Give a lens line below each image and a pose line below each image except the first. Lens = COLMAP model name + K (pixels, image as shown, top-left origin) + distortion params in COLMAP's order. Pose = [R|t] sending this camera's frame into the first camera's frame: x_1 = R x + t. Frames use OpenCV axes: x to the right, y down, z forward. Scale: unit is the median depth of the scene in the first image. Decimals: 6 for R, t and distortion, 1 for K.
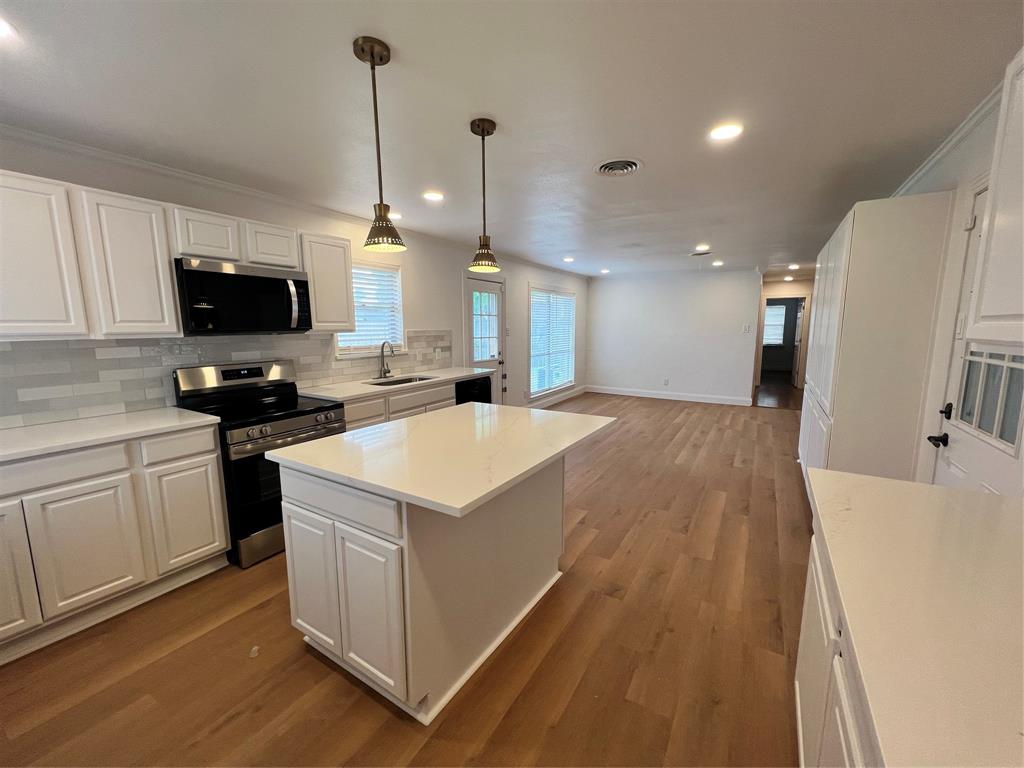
lens RADIAL K [[406.4, 0, 513.6], [0, 406.4, 386.1], [0, 0, 1]] dist [-0.001517, -0.000060]
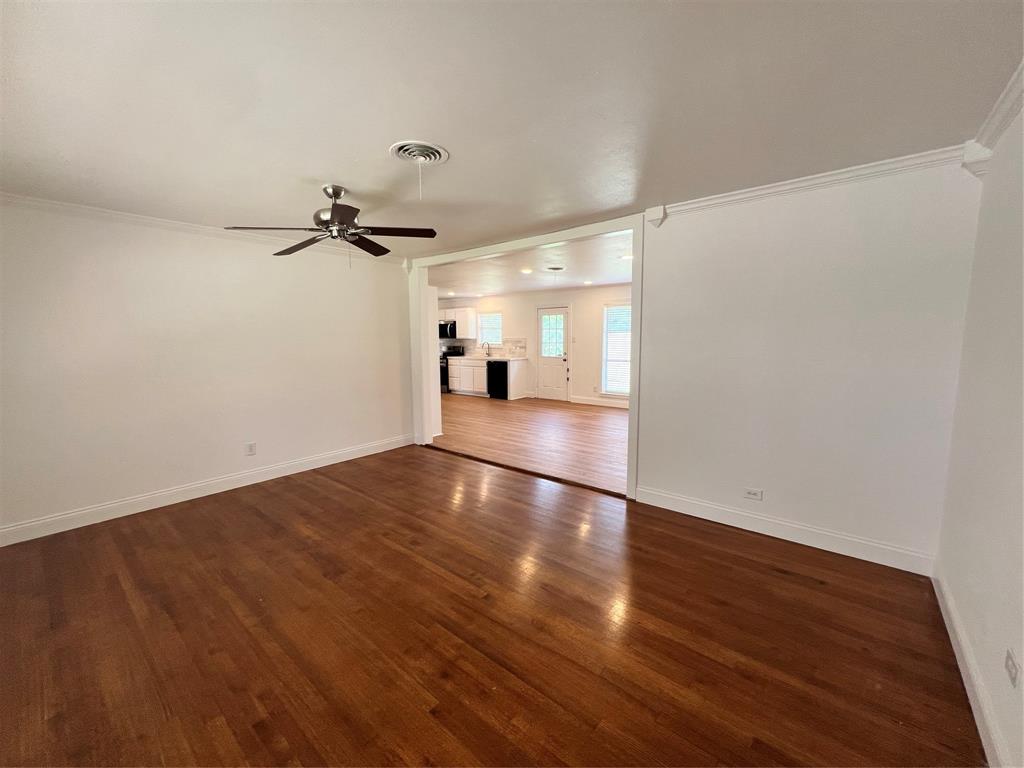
lens RADIAL K [[410.9, 0, 513.1], [0, 410.9, 386.3], [0, 0, 1]] dist [0.000064, 0.000289]
pose [[-0.140122, 0.125272, -0.982178, 1.924169], [-0.136343, 0.980073, 0.144455, -0.200531], [0.980702, 0.154155, -0.120250, 1.308683]]
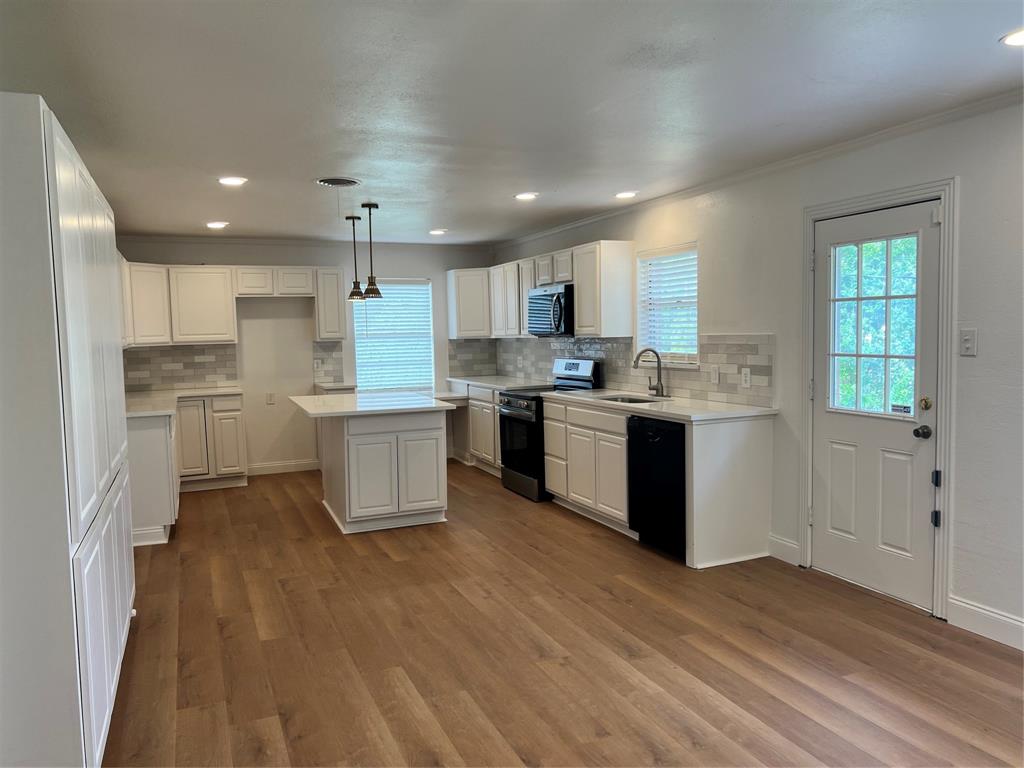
lens RADIAL K [[773.3, 0, 512.0], [0, 773.3, 384.0], [0, 0, 1]] dist [0.062818, -0.076646]
pose [[-0.580895, 0.074030, -0.810605, 0.897758], [-0.096092, 0.982655, 0.158604, -0.217597], [0.808287, 0.170025, -0.563706, 1.404181]]
